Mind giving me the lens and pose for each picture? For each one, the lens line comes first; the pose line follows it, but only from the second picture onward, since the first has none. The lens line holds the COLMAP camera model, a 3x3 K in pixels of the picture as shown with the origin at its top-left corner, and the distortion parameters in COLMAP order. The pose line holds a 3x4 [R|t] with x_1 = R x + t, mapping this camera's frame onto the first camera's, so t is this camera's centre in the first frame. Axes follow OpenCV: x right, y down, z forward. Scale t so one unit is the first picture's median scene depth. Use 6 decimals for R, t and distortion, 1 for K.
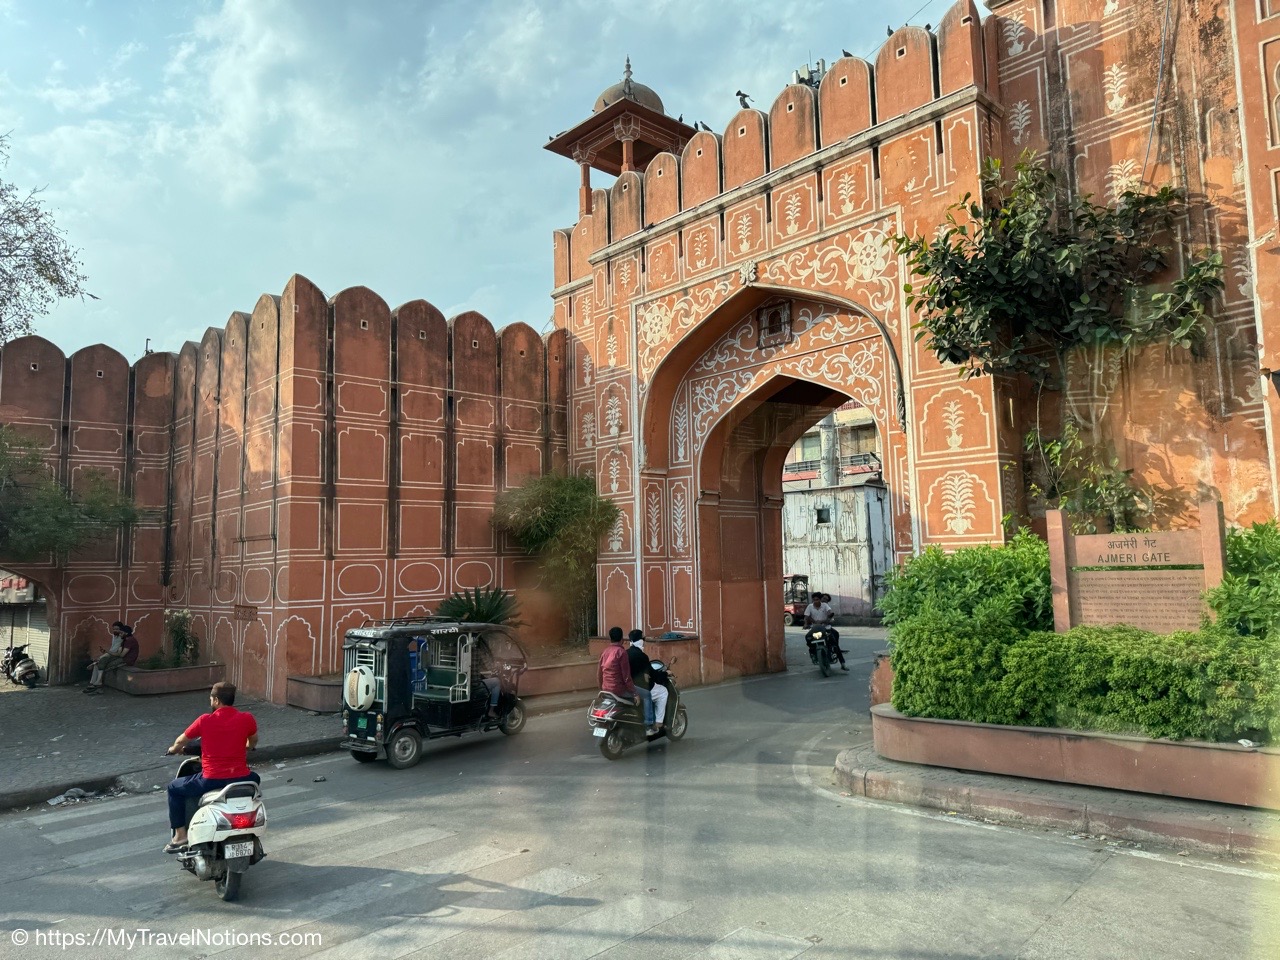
lens RADIAL K [[885.9, 0, 610.6], [0, 885.9, 501.9], [0, 0, 1]] dist [-0.002396, -0.013253]
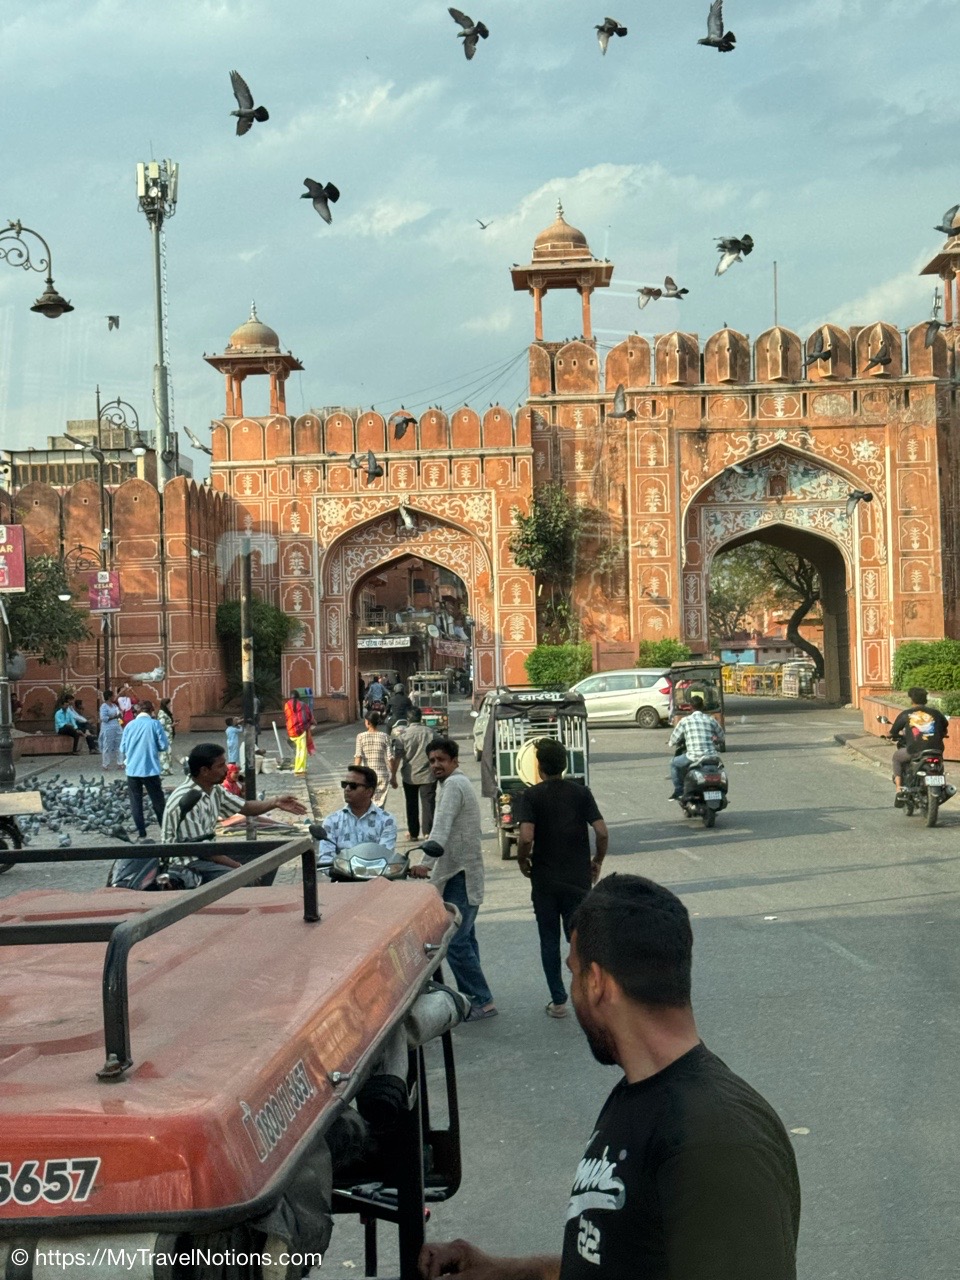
lens RADIAL K [[1797.4, 0, 475.9], [0, 1797.4, 632.8], [0, 0, 1]] dist [0.171695, 0.000000]
pose [[0.724729, 0.018104, 0.688796, -2.441344], [-0.045532, 0.998728, 0.021657, -0.068354], [-0.687528, -0.047058, 0.724631, -1.949328]]
